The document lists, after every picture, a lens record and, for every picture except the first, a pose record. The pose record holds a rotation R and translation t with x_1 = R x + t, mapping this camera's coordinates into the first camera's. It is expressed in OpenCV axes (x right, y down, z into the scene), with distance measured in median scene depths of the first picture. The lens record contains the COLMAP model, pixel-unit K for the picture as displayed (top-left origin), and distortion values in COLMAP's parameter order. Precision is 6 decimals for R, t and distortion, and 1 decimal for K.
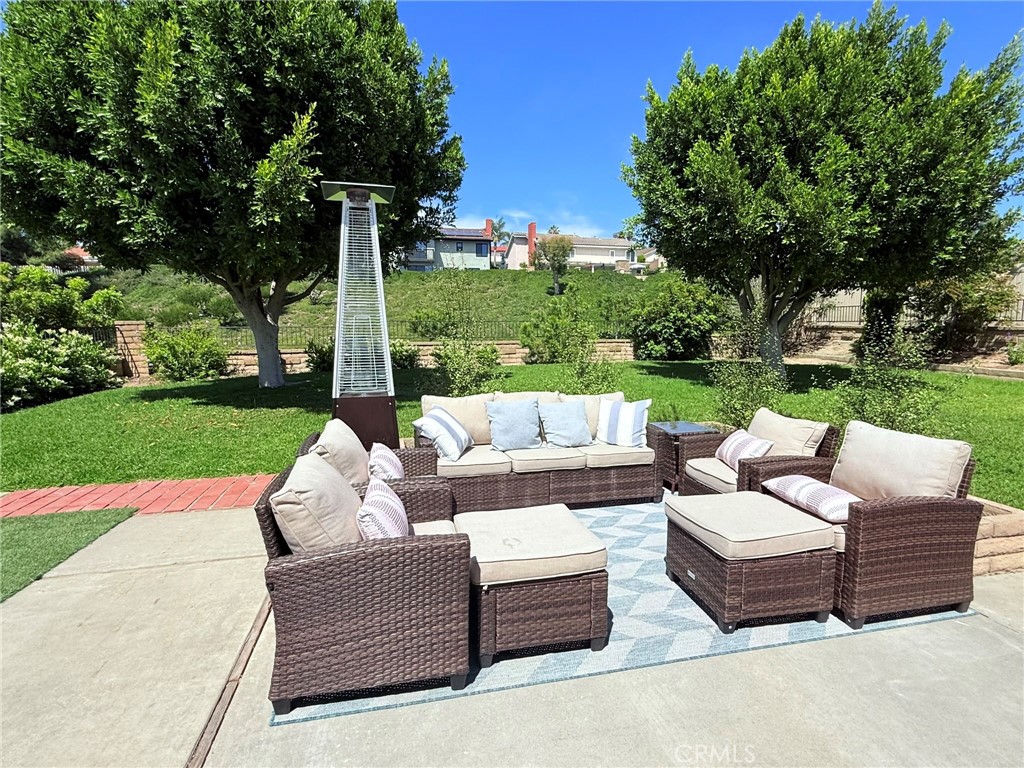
lens RADIAL K [[513.5, 0, 513.4], [0, 513.5, 380.8], [0, 0, 1]] dist [-0.007894, 0.004142]
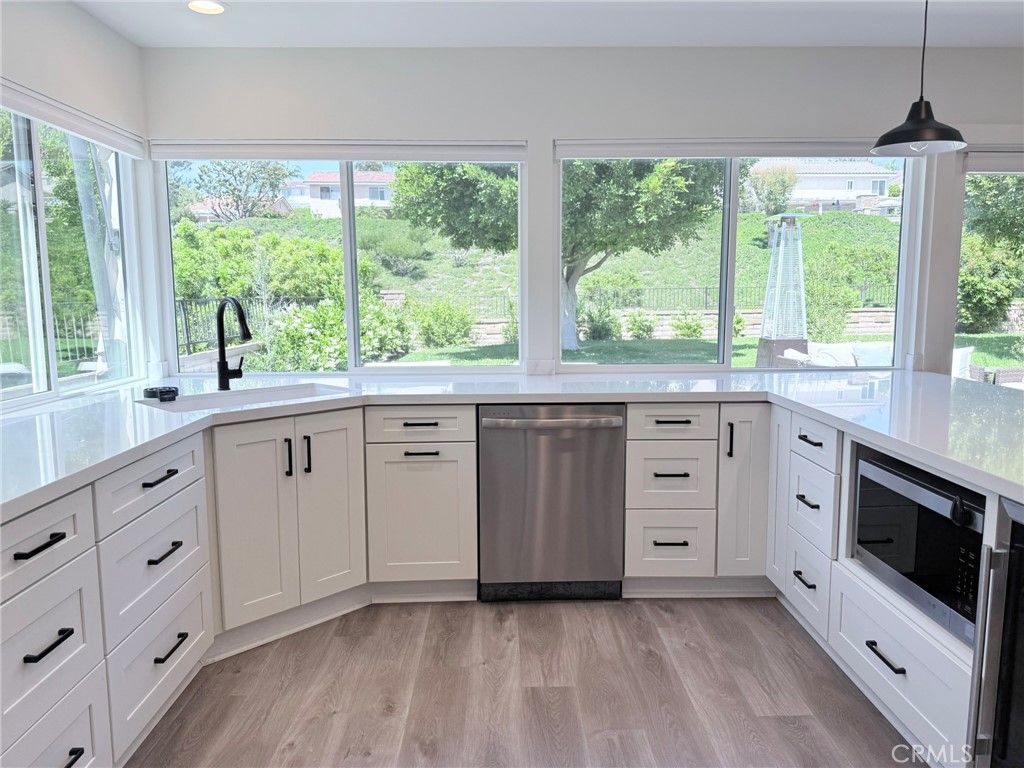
lens RADIAL K [[741.1, 0, 517.5], [0, 741.1, 386.7], [0, 0, 1]] dist [0.051537, -0.043438]
pose [[0.979096, 0.022790, -0.202116, -0.270589], [-0.018118, 0.999525, 0.024938, 0.056664], [0.202588, -0.020755, 0.979044, -0.649748]]
